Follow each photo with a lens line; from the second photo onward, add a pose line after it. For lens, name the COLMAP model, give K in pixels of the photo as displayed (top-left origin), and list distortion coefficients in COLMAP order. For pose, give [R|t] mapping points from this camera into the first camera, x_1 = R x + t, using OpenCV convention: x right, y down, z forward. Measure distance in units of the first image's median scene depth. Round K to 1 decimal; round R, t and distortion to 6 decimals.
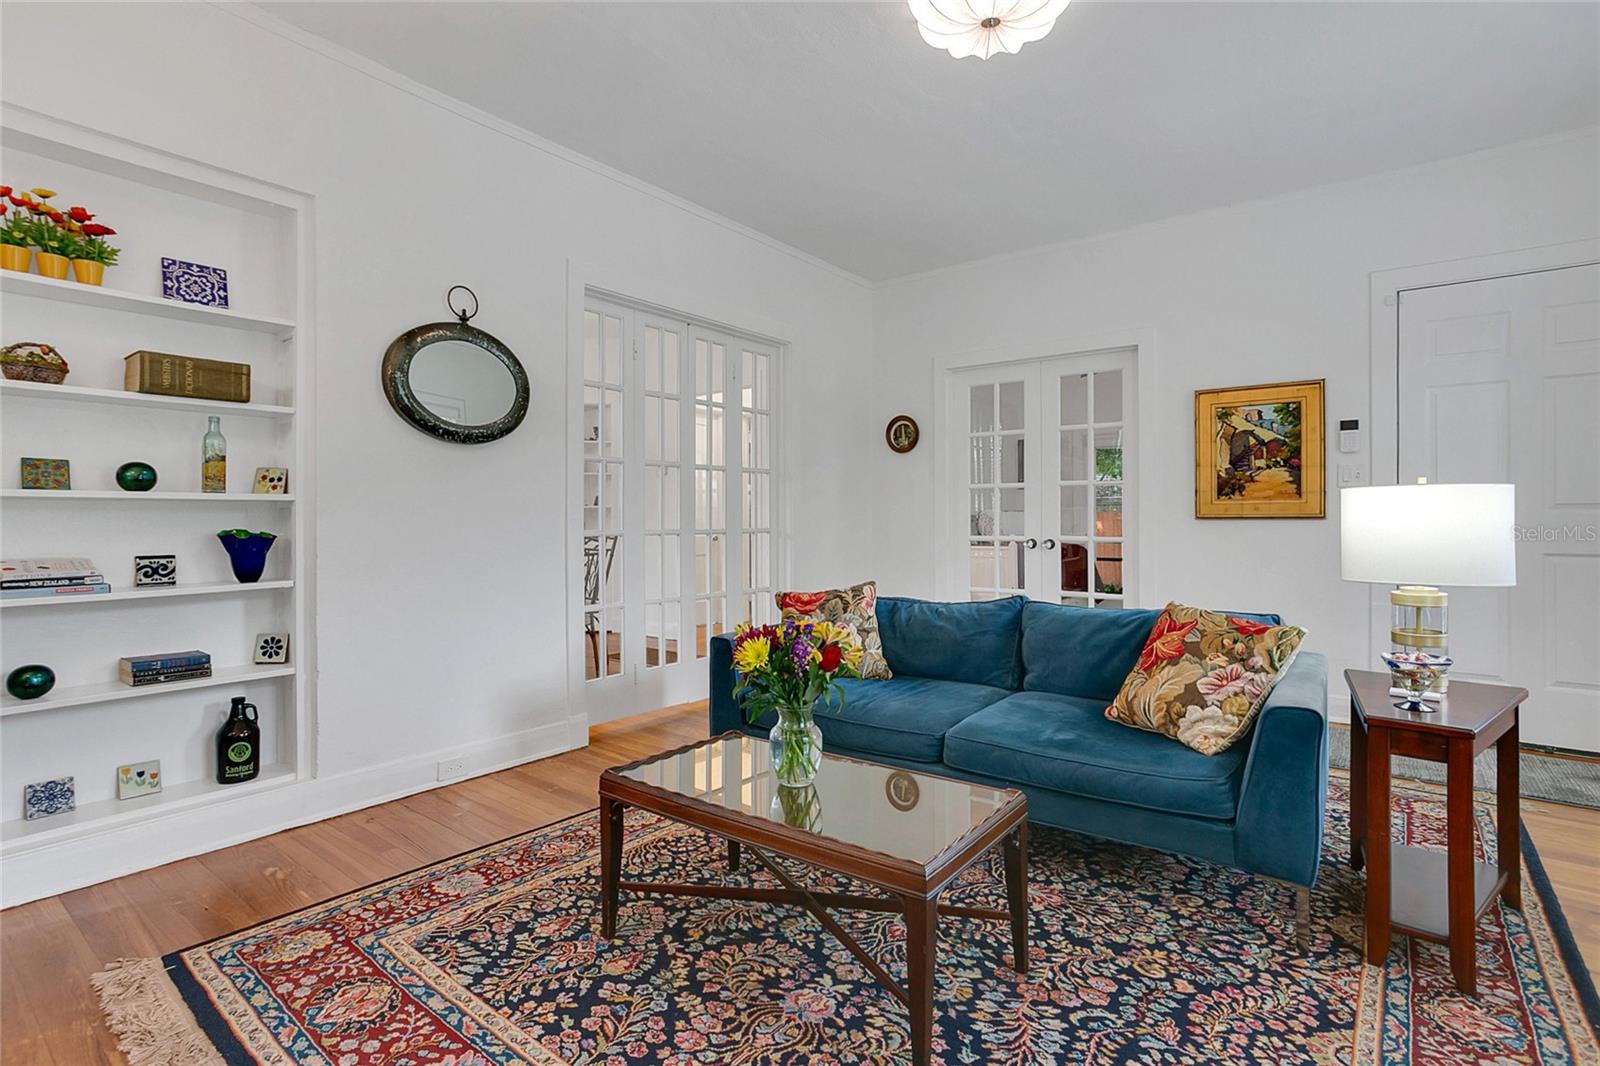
lens RADIAL K [[765.6, 0, 803.0], [0, 765.6, 522.7], [0, 0, 1]] dist [-0.027582, 0.000420]
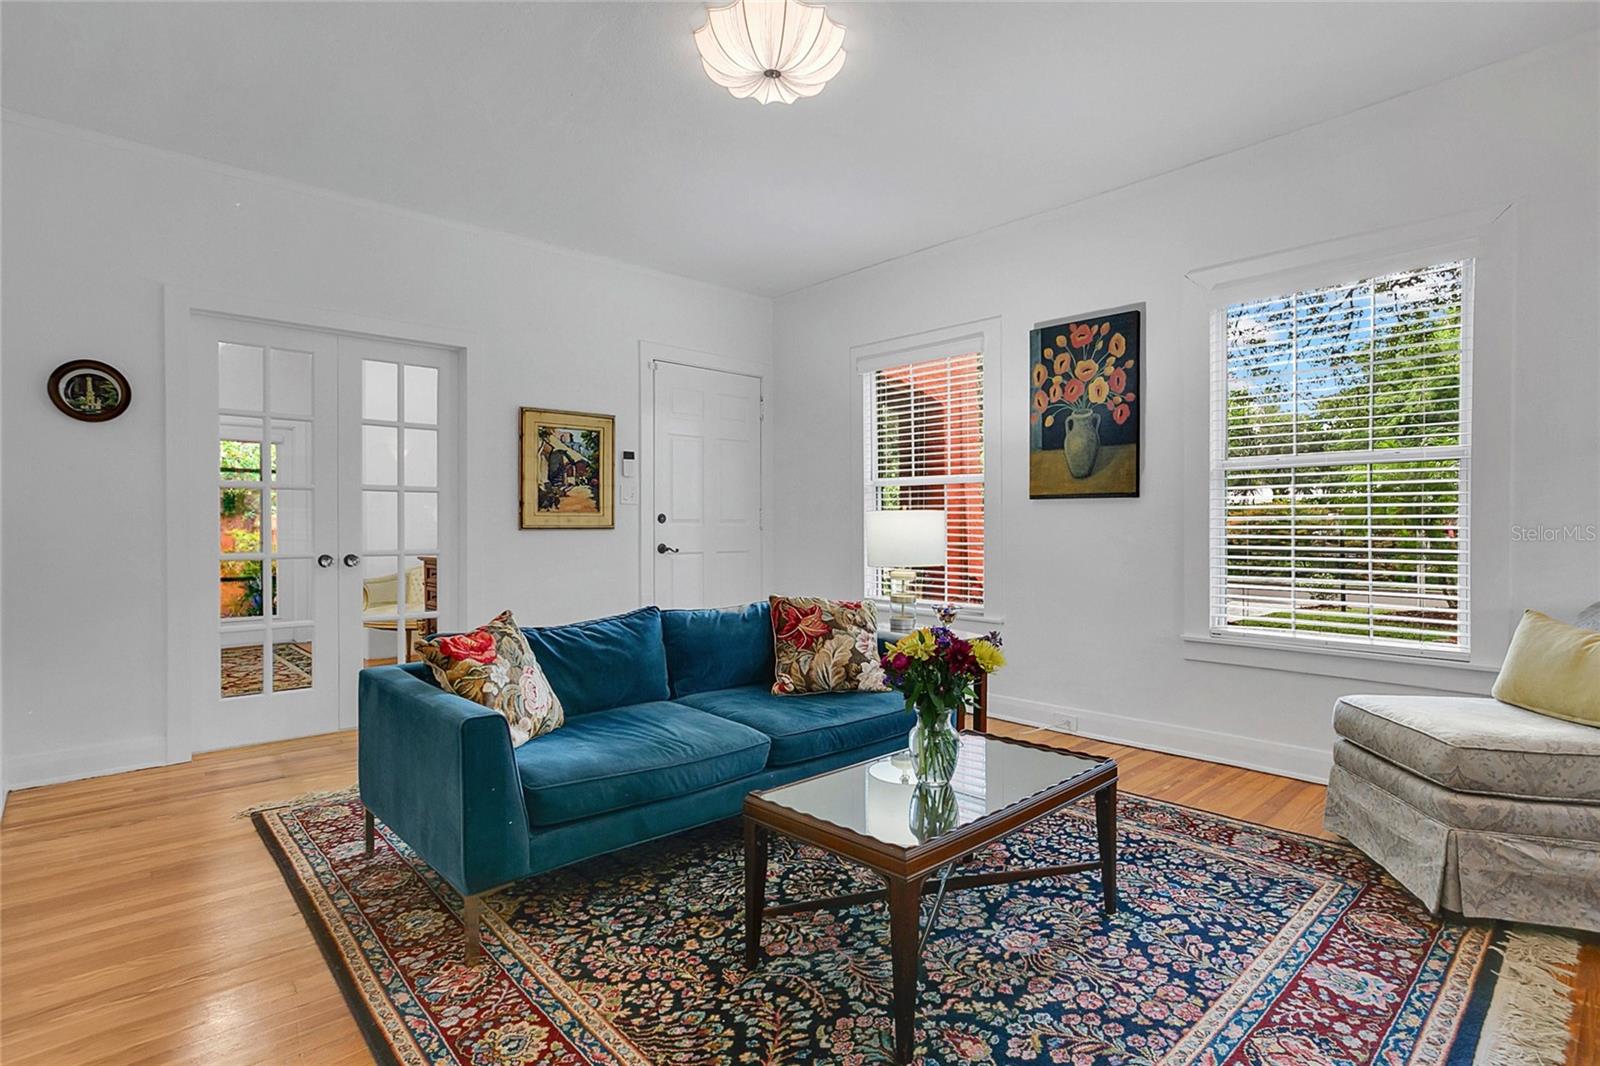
lens RADIAL K [[785.5, 0, 800.0], [0, 785.5, 533.0], [0, 0, 1]] dist [-0.033602, -0.005291]
pose [[0.186368, -0.003424, 0.982474, -0.928204], [0.004740, 0.999985, 0.002585, -0.001107], [-0.982469, 0.004175, 0.186381, 0.838353]]
